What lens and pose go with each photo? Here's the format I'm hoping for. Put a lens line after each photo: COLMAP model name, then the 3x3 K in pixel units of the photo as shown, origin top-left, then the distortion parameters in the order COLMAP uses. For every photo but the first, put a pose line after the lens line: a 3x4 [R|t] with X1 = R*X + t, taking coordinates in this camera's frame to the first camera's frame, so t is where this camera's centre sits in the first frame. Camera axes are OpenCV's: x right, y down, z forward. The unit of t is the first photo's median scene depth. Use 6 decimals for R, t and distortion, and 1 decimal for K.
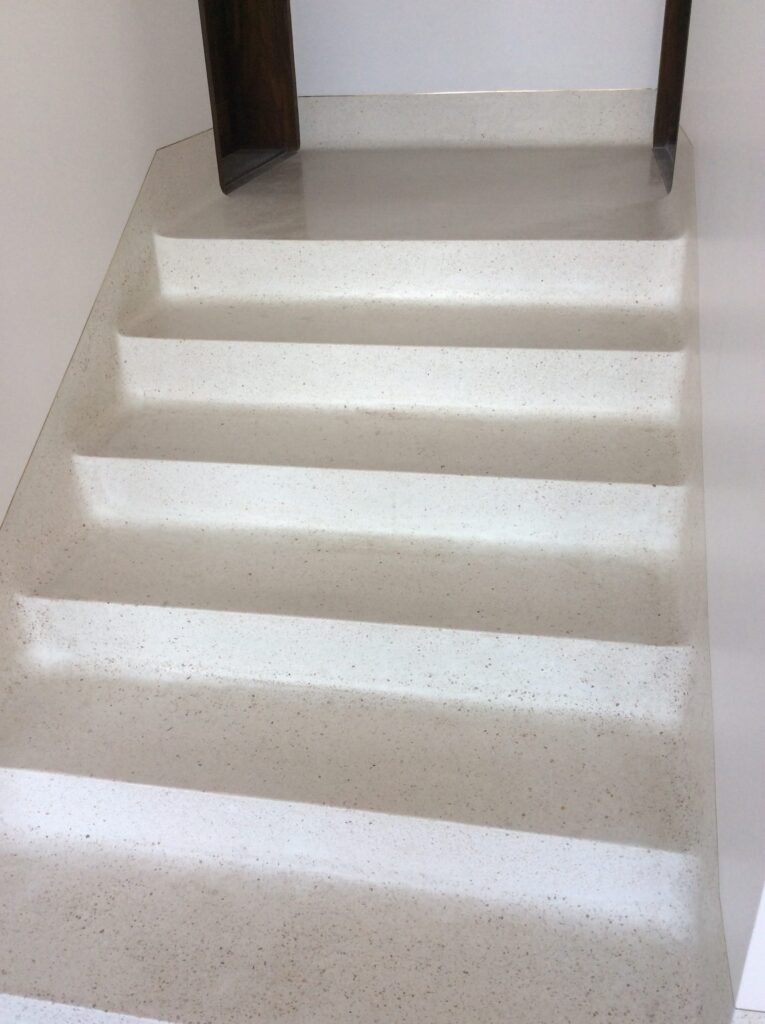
lens RADIAL K [[931.5, 0, 377.5], [0, 931.5, 508.2], [0, 0, 1]] dist [0.060215, -0.089123]
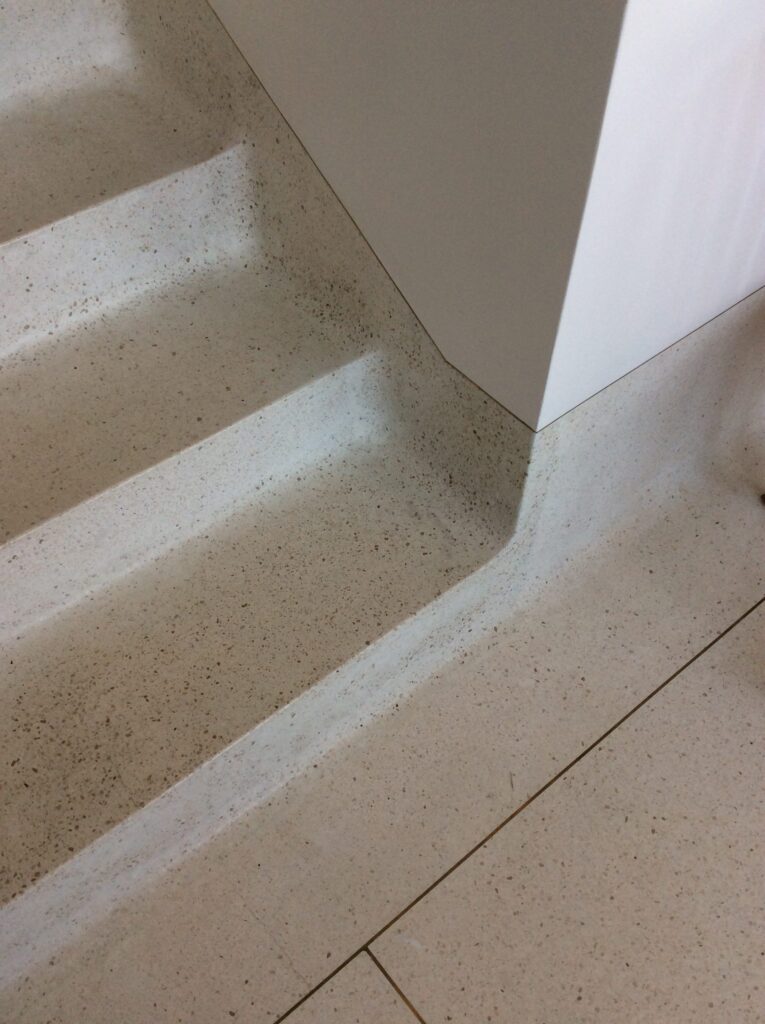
lens RADIAL K [[931.5, 0, 382.6], [0, 931.5, 506.2], [0, 0, 1]] dist [0.060215, -0.089123]
pose [[0.650244, -0.571619, 0.500434, -0.185115], [0.344423, 0.808924, 0.476461, 0.060827], [-0.677168, -0.137455, 0.722876, 0.305683]]
